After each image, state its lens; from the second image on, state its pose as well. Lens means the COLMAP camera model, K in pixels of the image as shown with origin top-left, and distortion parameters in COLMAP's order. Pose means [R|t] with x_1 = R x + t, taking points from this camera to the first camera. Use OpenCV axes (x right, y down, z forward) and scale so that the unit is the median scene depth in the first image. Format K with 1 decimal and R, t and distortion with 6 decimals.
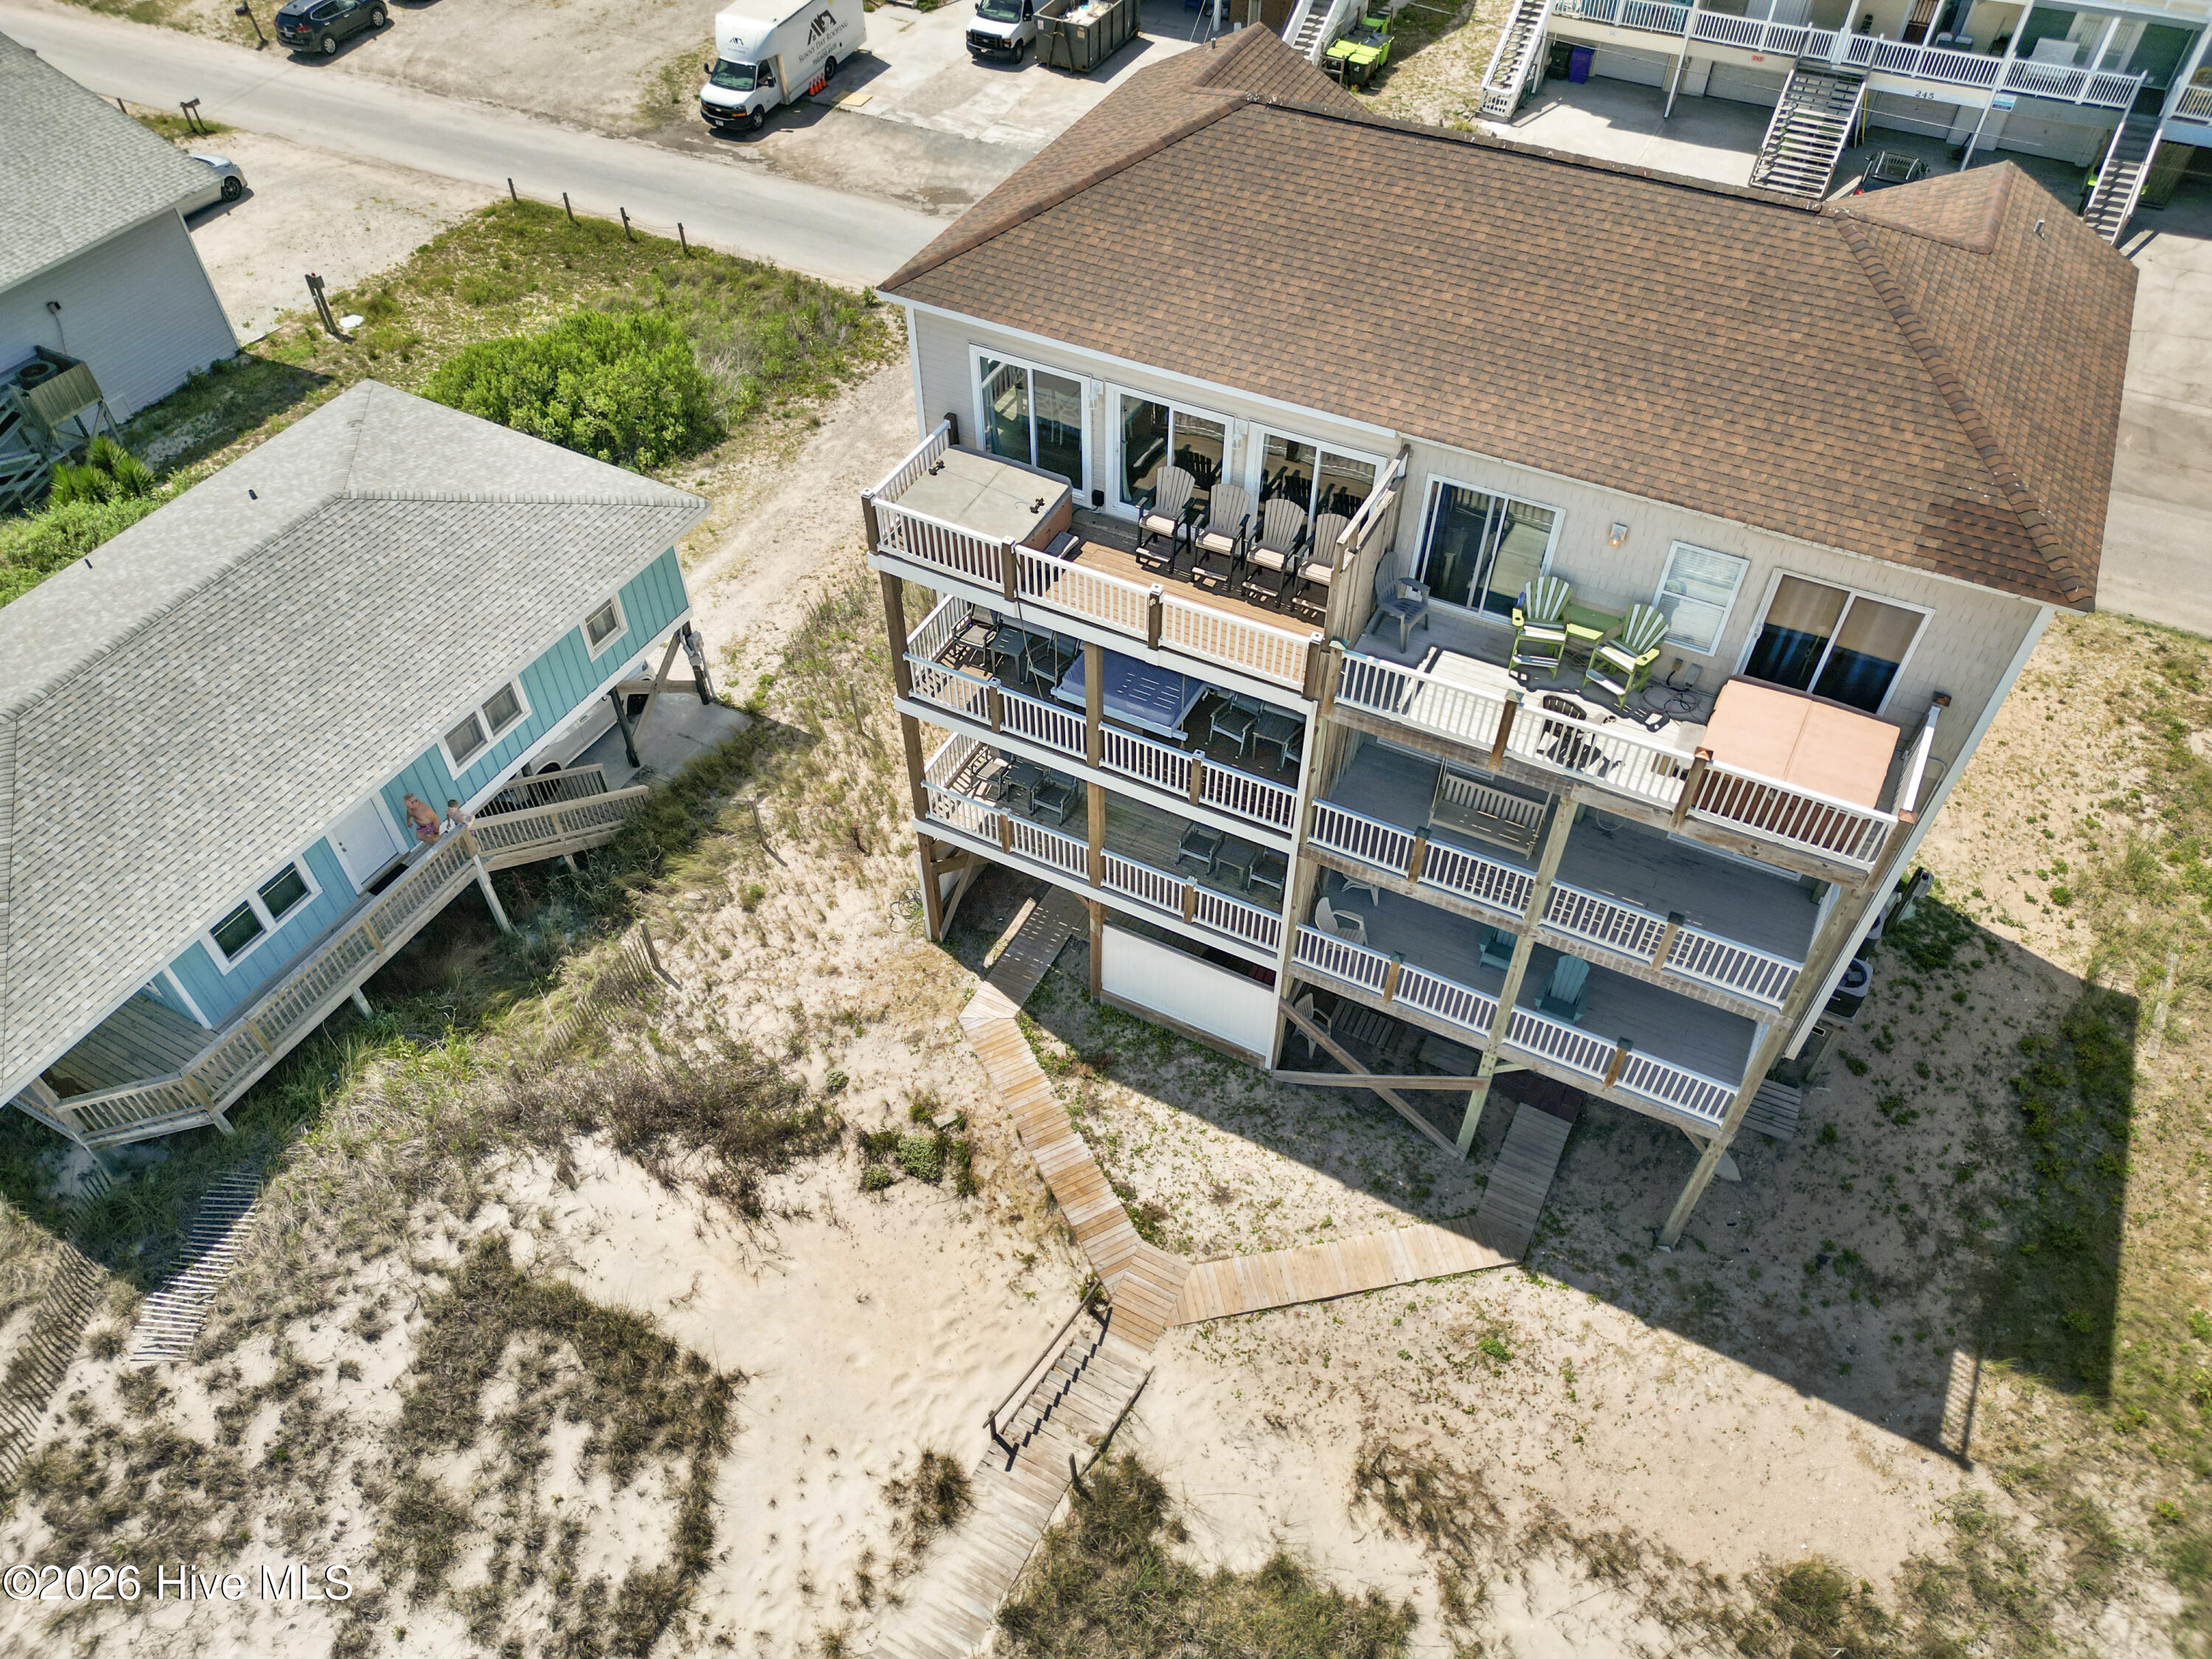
lens RADIAL K [[1549.2, 0, 1105.3], [0, 1549.2, 834.8], [0, 0, 1]] dist [0.061340, -0.057241]
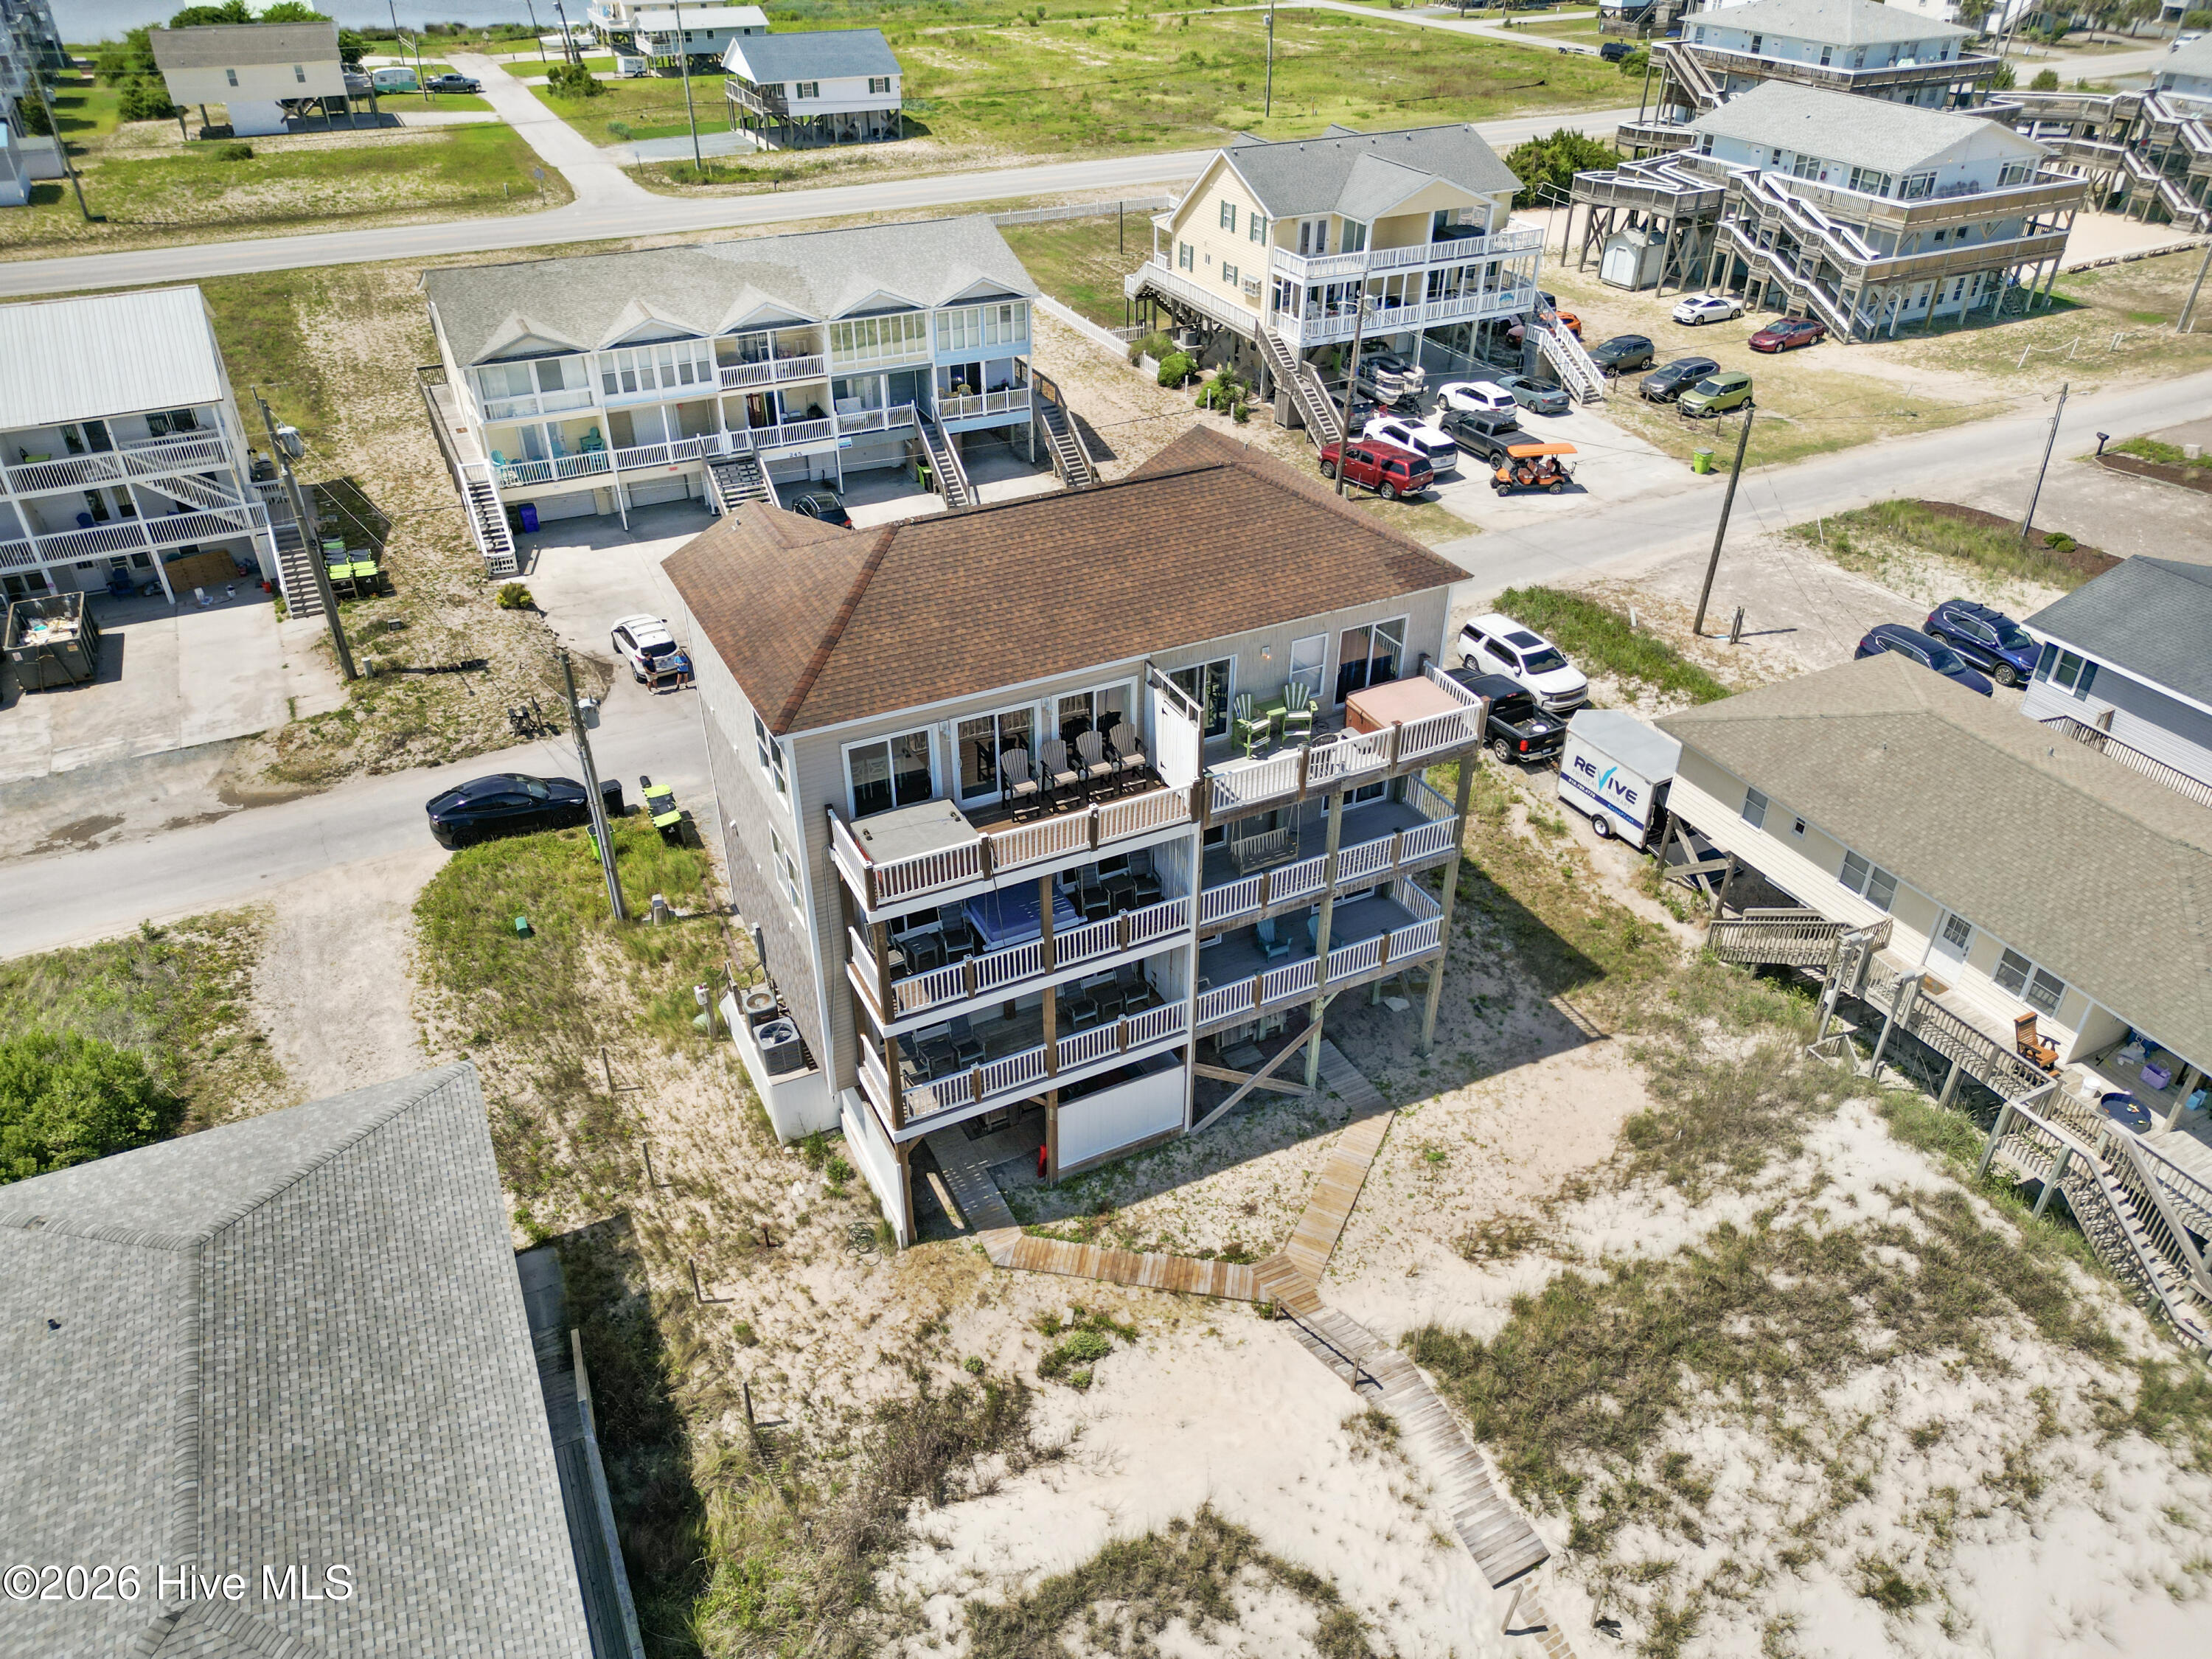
lens RADIAL K [[1549.2, 0, 1105.3], [0, 1549.2, 834.8], [0, 0, 1]] dist [0.061340, -0.057241]
pose [[0.594115, -0.444701, 0.670274, -0.801705], [0.589788, 0.807455, 0.012942, -0.128053], [-0.546971, 0.387631, 0.742000, -0.059486]]
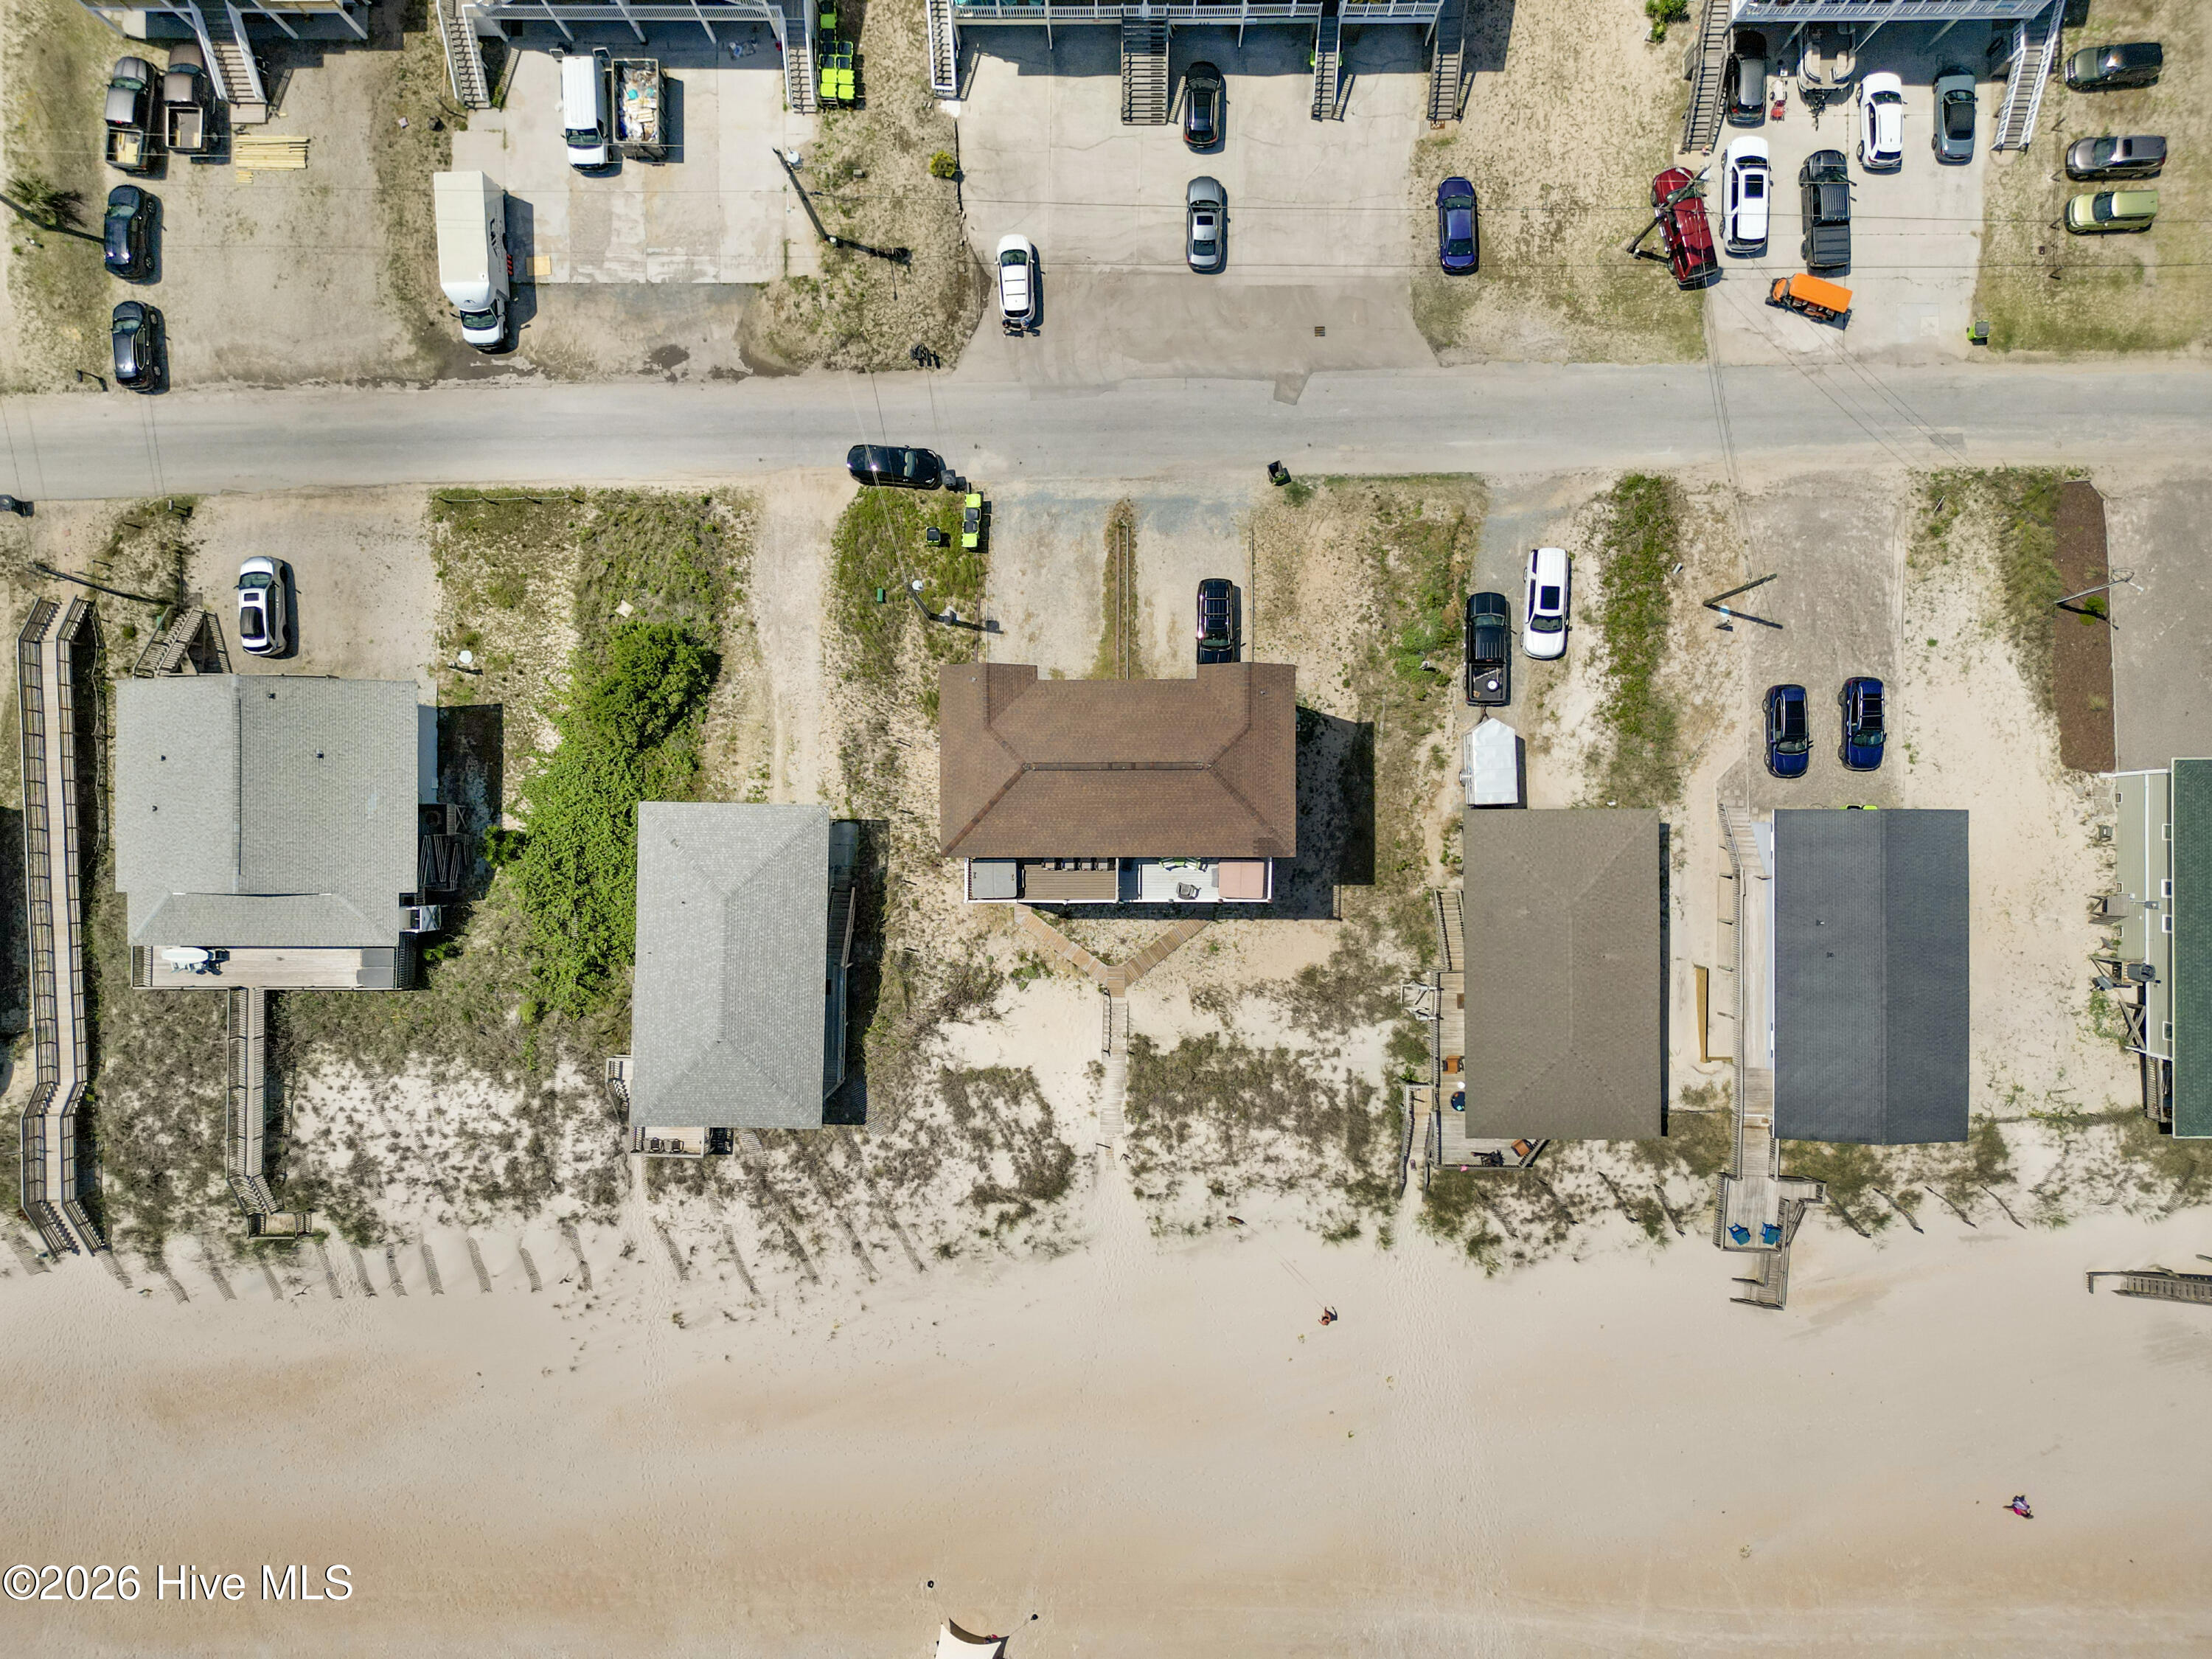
lens RADIAL K [[1560.7, 0, 1106.0], [0, 1560.7, 829.5], [0, 0, 1]] dist [0.140585, -0.242624]
pose [[0.890383, -0.455120, -0.009145, 0.187262], [0.343350, 0.658257, 0.669931, -2.183388], [-0.298879, -0.599636, 0.742367, -1.286873]]
